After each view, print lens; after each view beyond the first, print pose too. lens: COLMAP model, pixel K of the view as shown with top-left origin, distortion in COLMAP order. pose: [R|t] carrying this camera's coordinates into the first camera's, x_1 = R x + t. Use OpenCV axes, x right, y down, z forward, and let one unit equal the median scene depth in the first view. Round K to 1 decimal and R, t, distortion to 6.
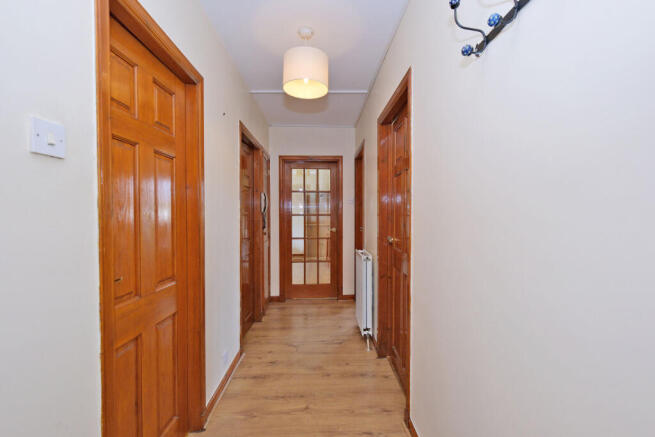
lens RADIAL K [[267.6, 0, 327.5], [0, 267.6, 218.5], [0, 0, 1]] dist [-0.000046, -0.000006]
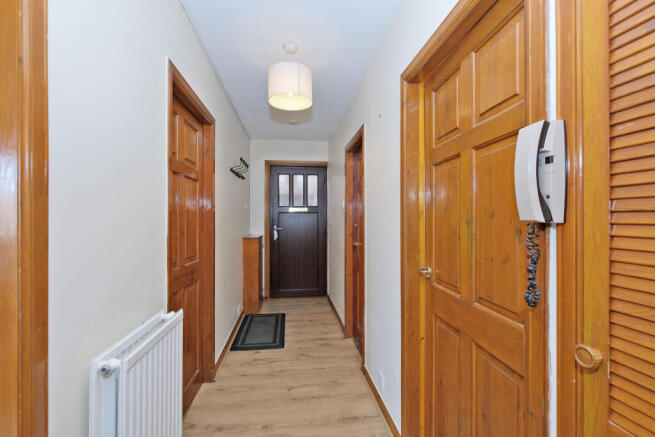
lens RADIAL K [[267.6, 0, 327.5], [0, 267.6, 218.5], [0, 0, 1]] dist [-0.000046, -0.000006]
pose [[-0.993028, 0.000093, -0.117876, -0.099481], [-0.001555, 0.999902, 0.013892, -0.050352], [0.117866, 0.013979, -0.992931, 2.050846]]
